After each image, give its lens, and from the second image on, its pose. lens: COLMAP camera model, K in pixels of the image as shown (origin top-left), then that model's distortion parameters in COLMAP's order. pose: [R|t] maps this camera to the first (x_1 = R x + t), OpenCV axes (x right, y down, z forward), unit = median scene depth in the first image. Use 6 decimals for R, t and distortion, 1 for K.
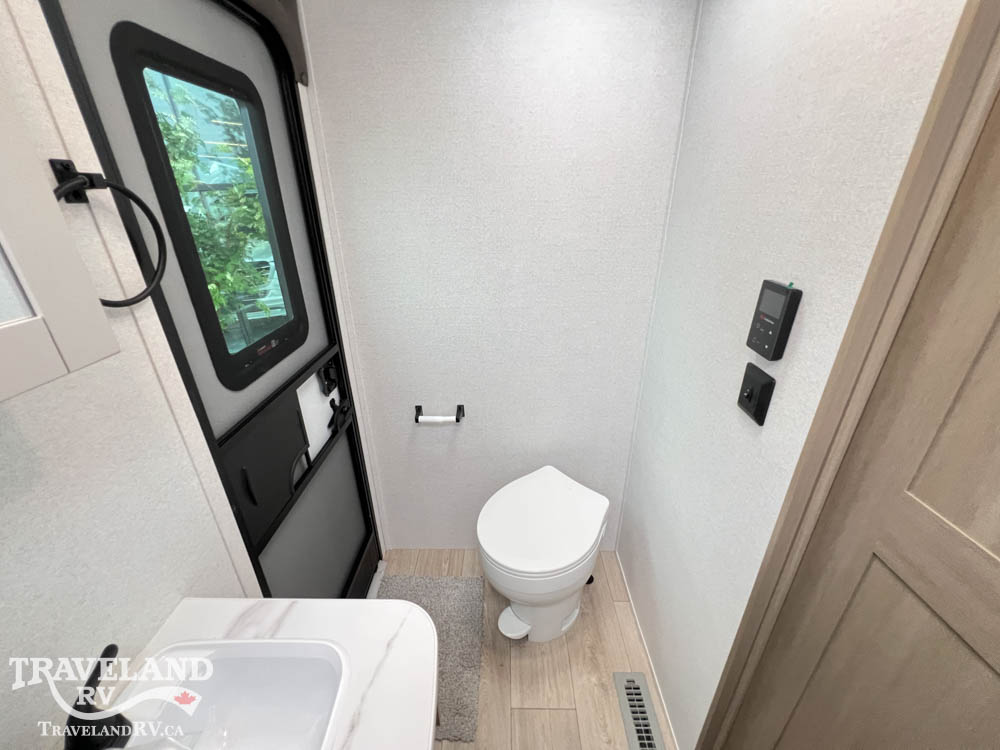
lens RADIAL K [[398.9, 0, 499.2], [0, 398.9, 375.3], [0, 0, 1]] dist [-0.001213, 0.000953]
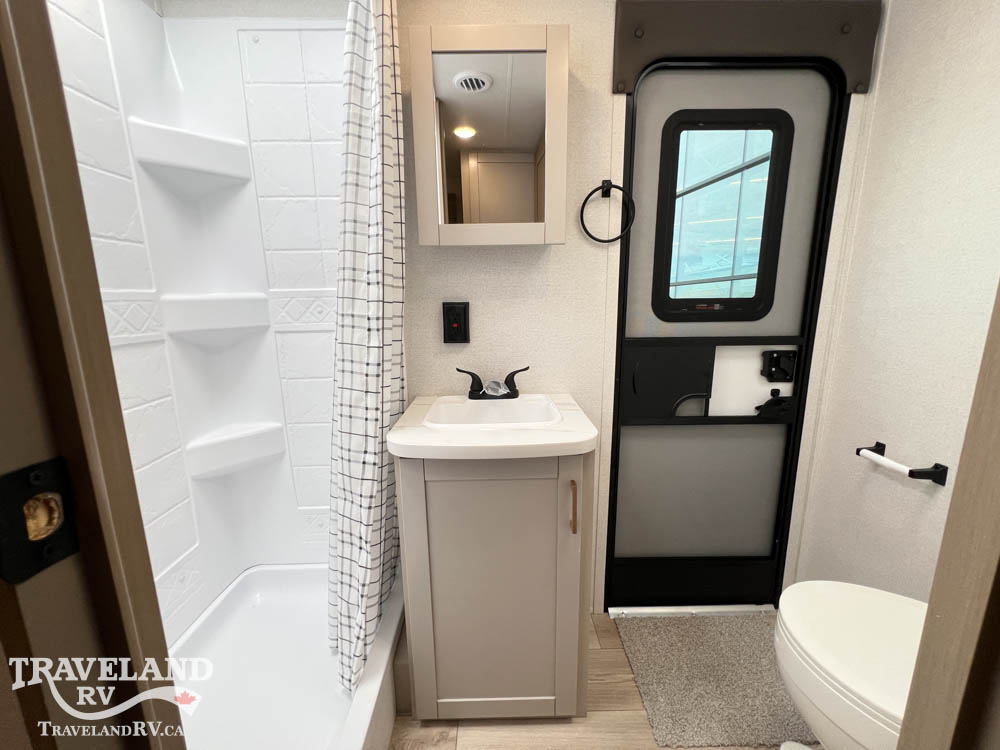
lens RADIAL K [[398.9, 0, 499.5], [0, 398.9, 368.2], [0, 0, 1]] dist [-0.001213, 0.000953]
pose [[0.021581, 0.186081, -0.982297, 0.824425], [-0.410360, 0.897595, 0.161020, 0.203949], [0.911668, 0.399621, 0.095731, 0.341230]]
